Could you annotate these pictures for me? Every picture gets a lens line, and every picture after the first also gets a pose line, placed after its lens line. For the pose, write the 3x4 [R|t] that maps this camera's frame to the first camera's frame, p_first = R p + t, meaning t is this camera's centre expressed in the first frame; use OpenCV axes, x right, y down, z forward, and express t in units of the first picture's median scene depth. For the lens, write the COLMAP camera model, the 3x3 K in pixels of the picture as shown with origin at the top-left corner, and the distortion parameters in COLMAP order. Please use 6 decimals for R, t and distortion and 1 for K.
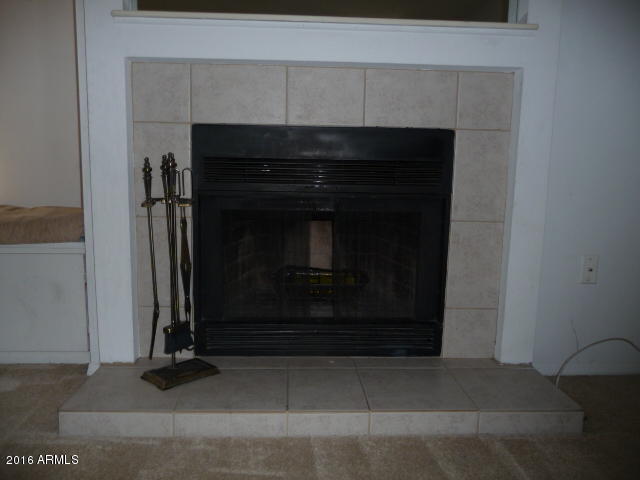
lens RADIAL K [[522.2, 0, 320.7], [0, 522.2, 240.9], [0, 0, 1]] dist [-0.040618, 0.044784]
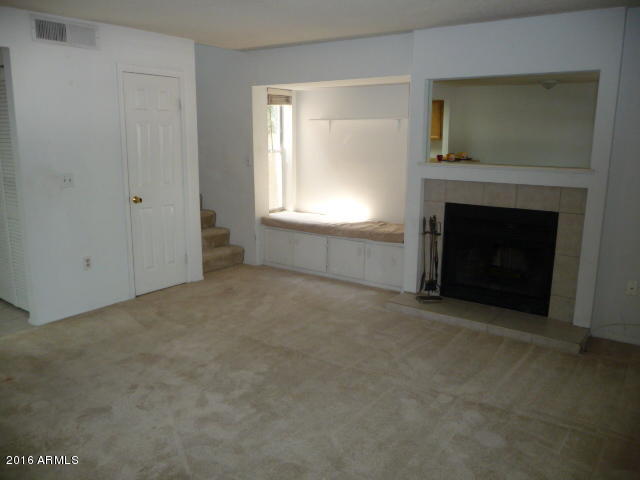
lens RADIAL K [[522.2, 0, 311.7], [0, 522.2, 231.0], [0, 0, 1]] dist [-0.040618, 0.044784]
pose [[0.766043, 0.101855, -0.634669, 0.858895], [-0.090155, 0.994631, 0.050807, -0.157278], [0.636436, 0.018298, 0.771113, -1.331820]]
